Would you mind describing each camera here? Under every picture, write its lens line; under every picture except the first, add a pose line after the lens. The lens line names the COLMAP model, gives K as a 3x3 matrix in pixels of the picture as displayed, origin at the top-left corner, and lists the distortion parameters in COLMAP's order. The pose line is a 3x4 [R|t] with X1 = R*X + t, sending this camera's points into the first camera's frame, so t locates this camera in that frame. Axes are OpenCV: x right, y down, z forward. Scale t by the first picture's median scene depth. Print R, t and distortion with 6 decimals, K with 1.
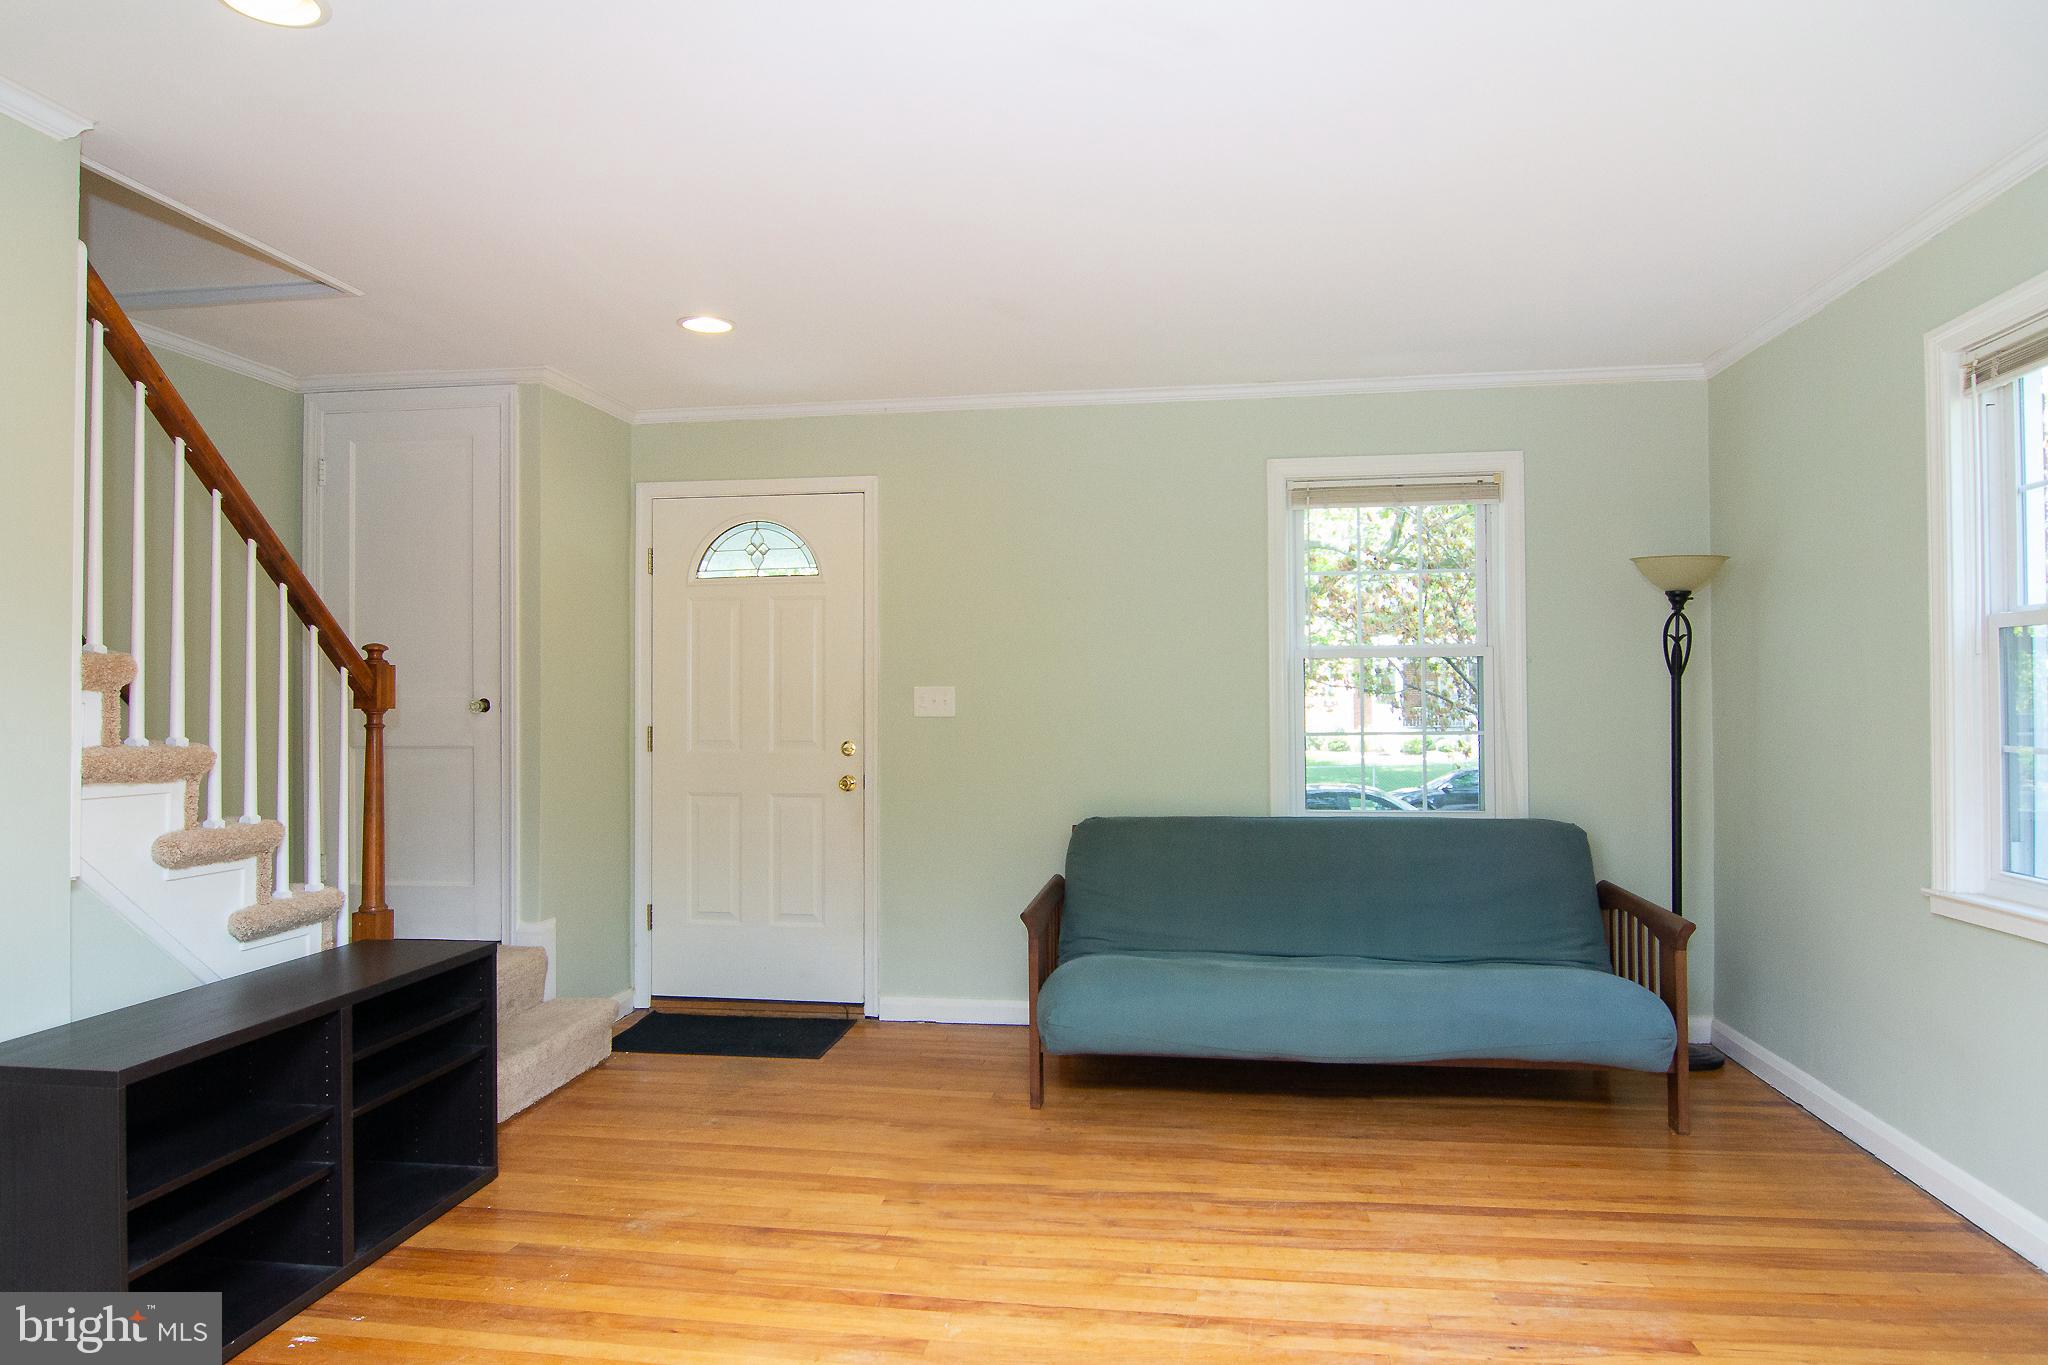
lens RADIAL K [[1216.7, 0, 1010.3], [0, 1216.7, 686.7], [0, 0, 1]] dist [-0.003437, -0.001521]
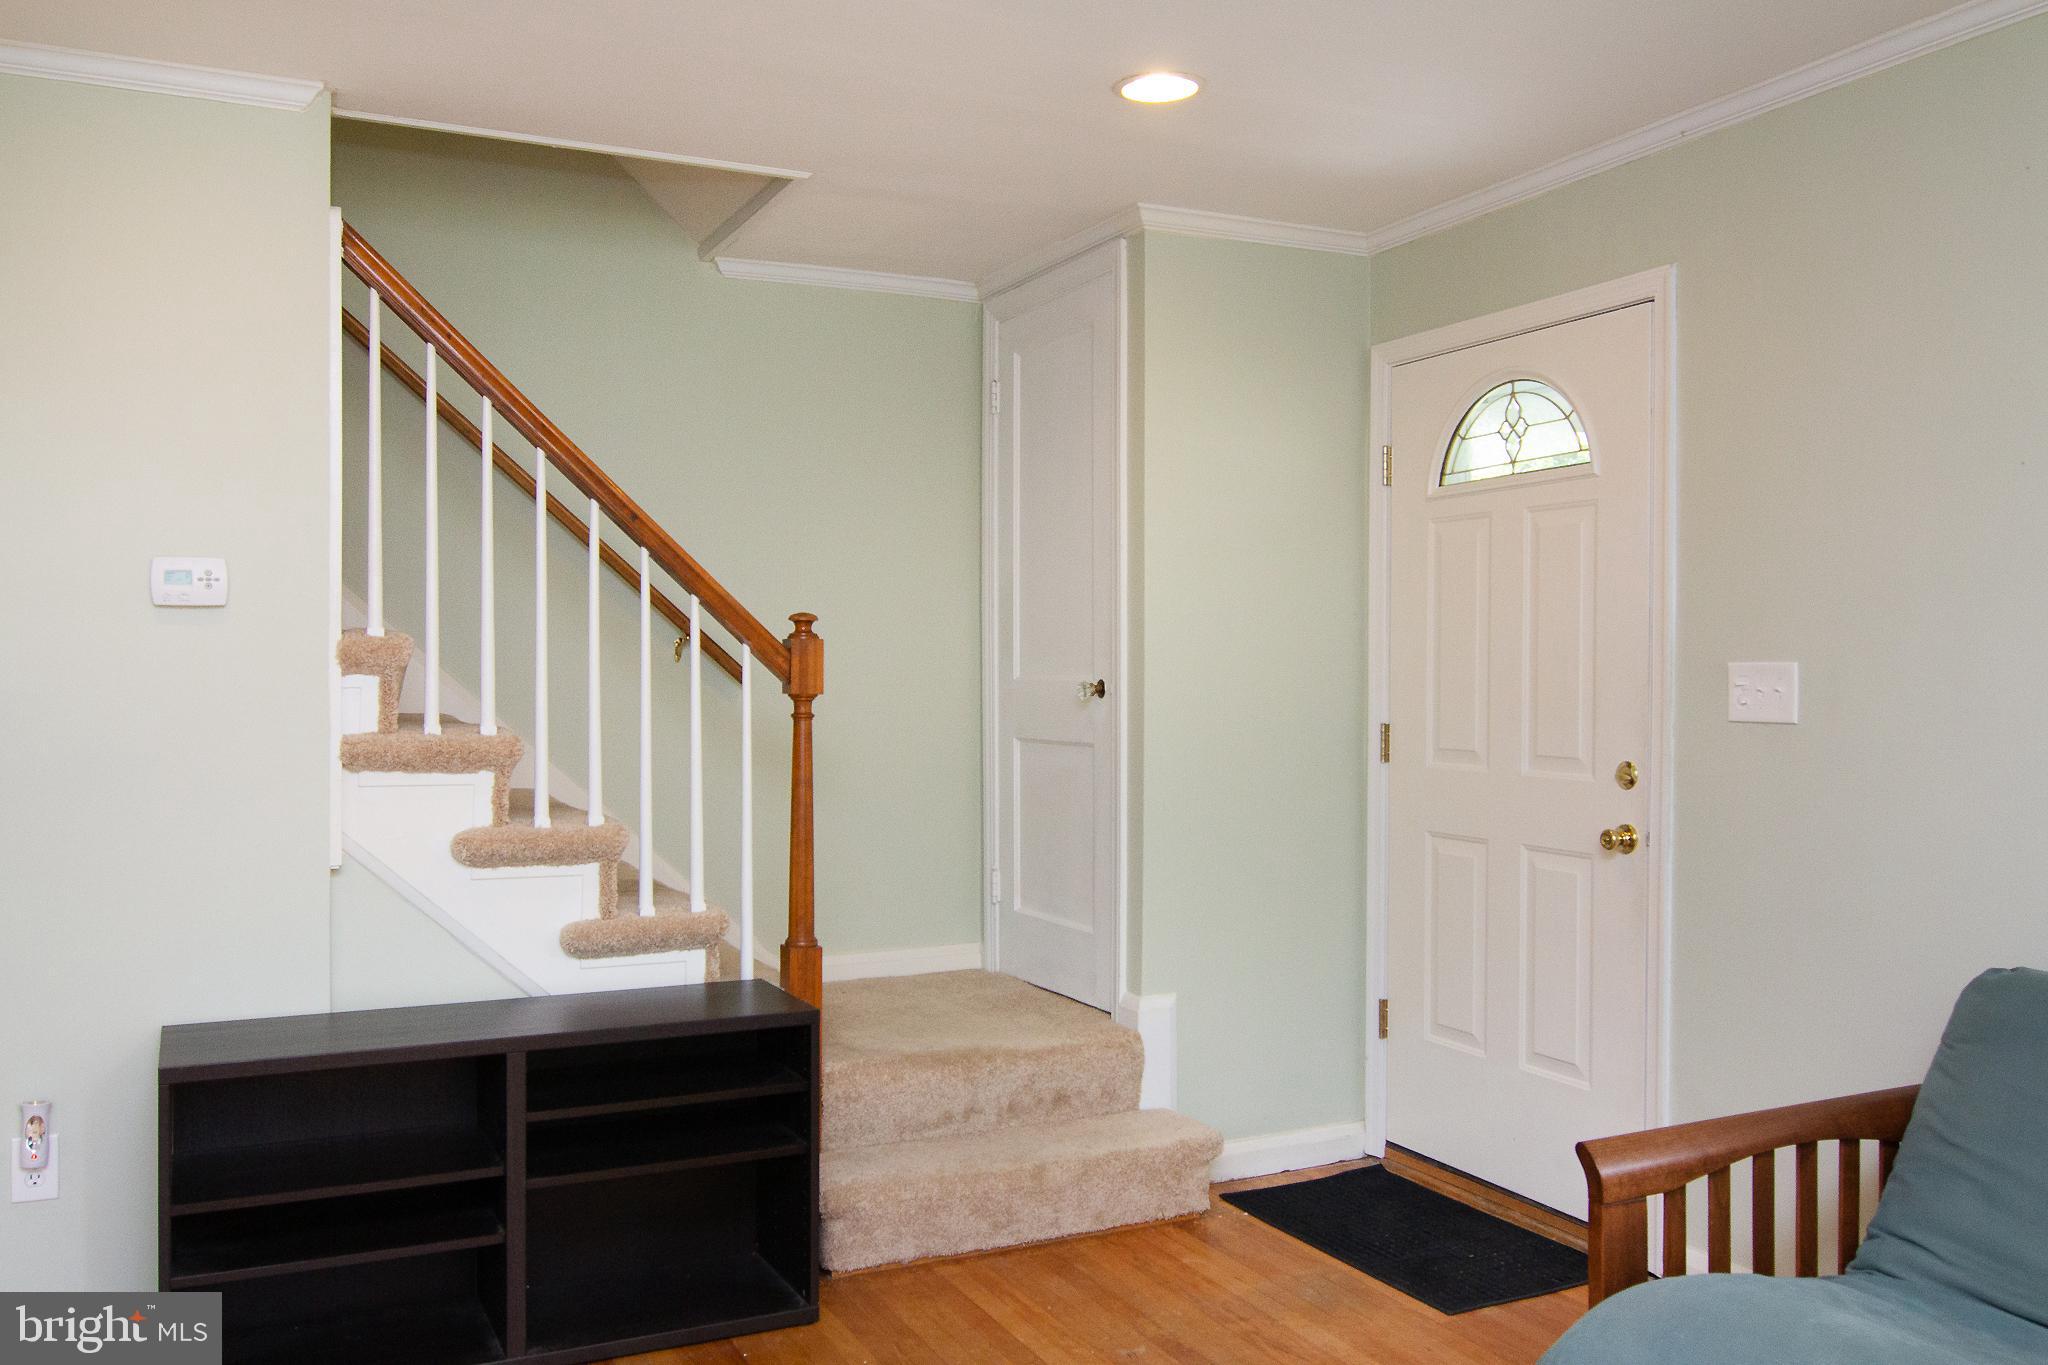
lens RADIAL K [[1656.1, 0, 1025.5], [0, 1656.1, 690.0], [0, 0, 1]] dist [0.010104, 0.001689]
pose [[0.571315, 0.015820, -0.820579, 0.442012], [0.004640, 0.999736, 0.022504, -0.008266], [0.820718, -0.016664, 0.571090, 0.479535]]
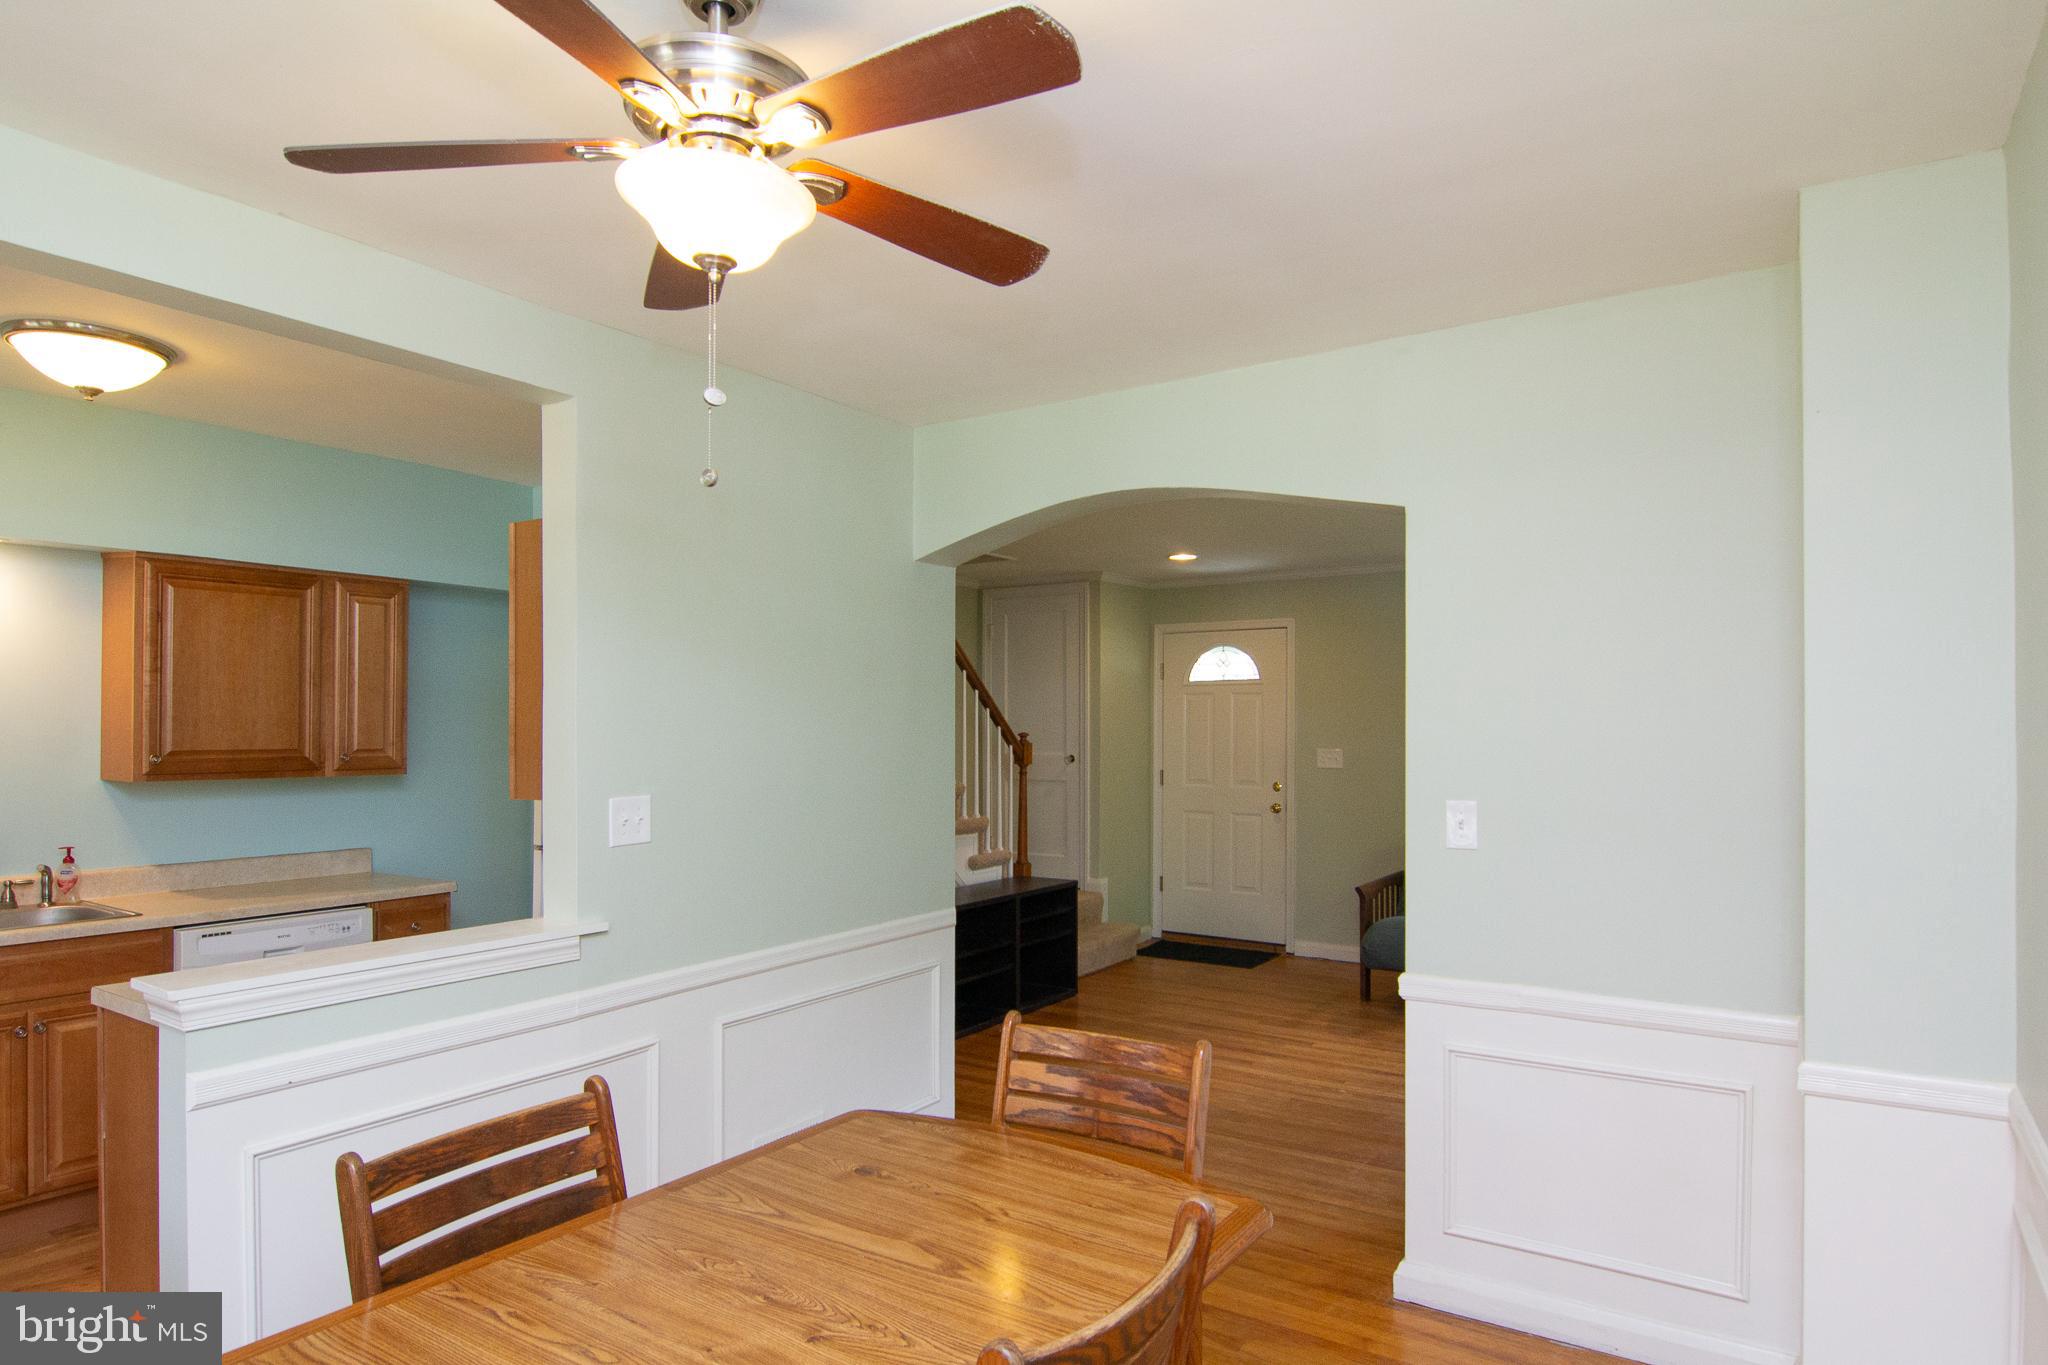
lens RADIAL K [[1146.0, 0, 1028.9], [0, 1146.0, 728.2], [0, 0, 1]] dist [0.002283, -0.012554]
pose [[0.904444, 0.010078, -0.426473, 0.299011], [-0.003256, 0.999855, 0.016722, -0.072327], [0.426580, -0.013736, 0.904345, -0.718040]]
